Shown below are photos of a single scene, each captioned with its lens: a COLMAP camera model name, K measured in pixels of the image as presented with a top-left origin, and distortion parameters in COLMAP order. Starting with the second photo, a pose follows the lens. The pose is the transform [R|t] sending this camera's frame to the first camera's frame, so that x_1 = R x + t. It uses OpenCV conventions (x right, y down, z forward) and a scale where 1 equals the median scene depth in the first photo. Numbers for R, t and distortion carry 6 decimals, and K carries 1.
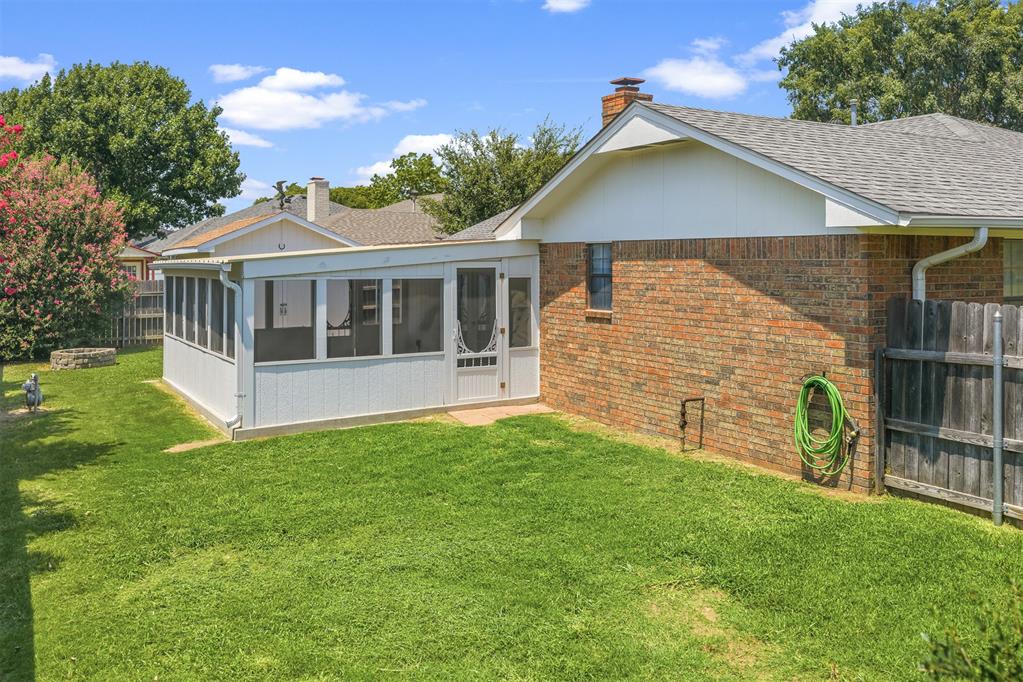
lens RADIAL K [[870.1, 0, 510.6], [0, 870.1, 264.5], [0, 0, 1]] dist [-0.007035, 0.006179]
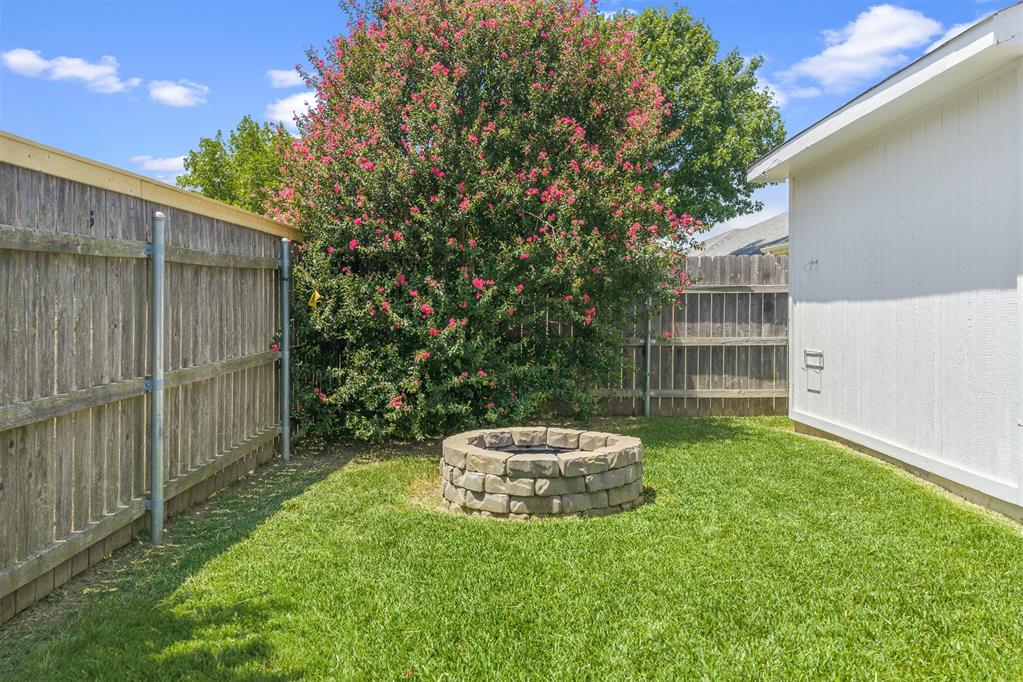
lens RADIAL K [[856.7, 0, 514.3], [0, 856.7, 314.3], [0, 0, 1]] dist [-0.003670, -0.006695]
pose [[0.856020, 0.015797, -0.516702, -0.514990], [-0.012909, 0.999875, 0.009183, 0.079474], [0.516782, -0.001190, 0.856116, 1.097956]]
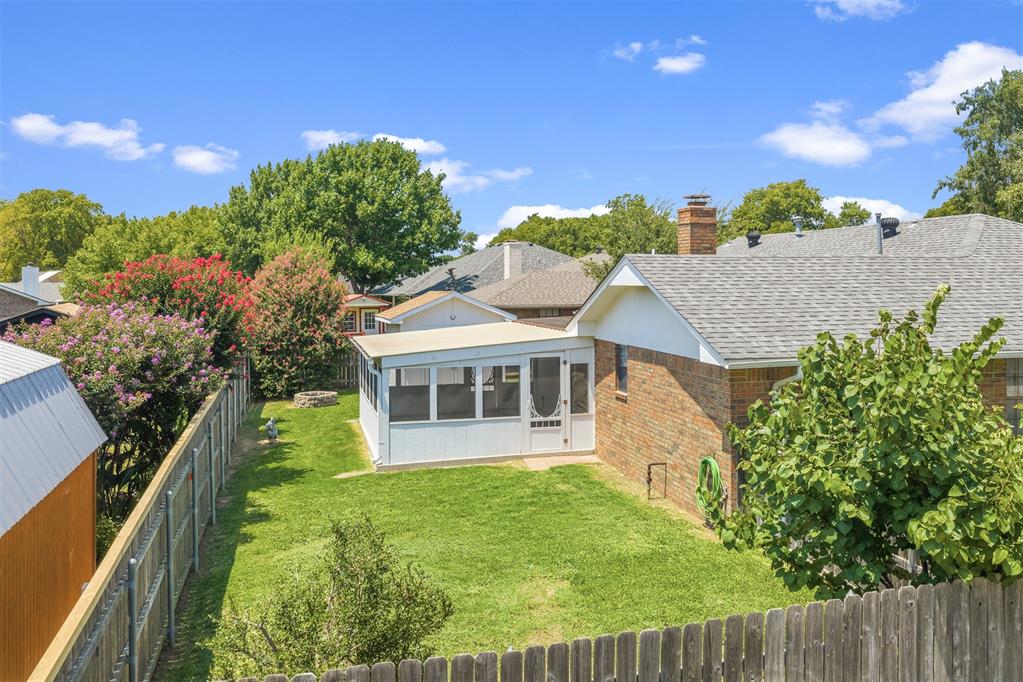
lens RADIAL K [[856.7, 0, 514.3], [0, 856.7, 314.3], [0, 0, 1]] dist [-0.003670, -0.006695]
pose [[0.960008, 0.004700, -0.279932, 0.289826], [0.005871, 0.999301, 0.036912, -0.113110], [0.279910, -0.037079, 0.959310, -0.327961]]
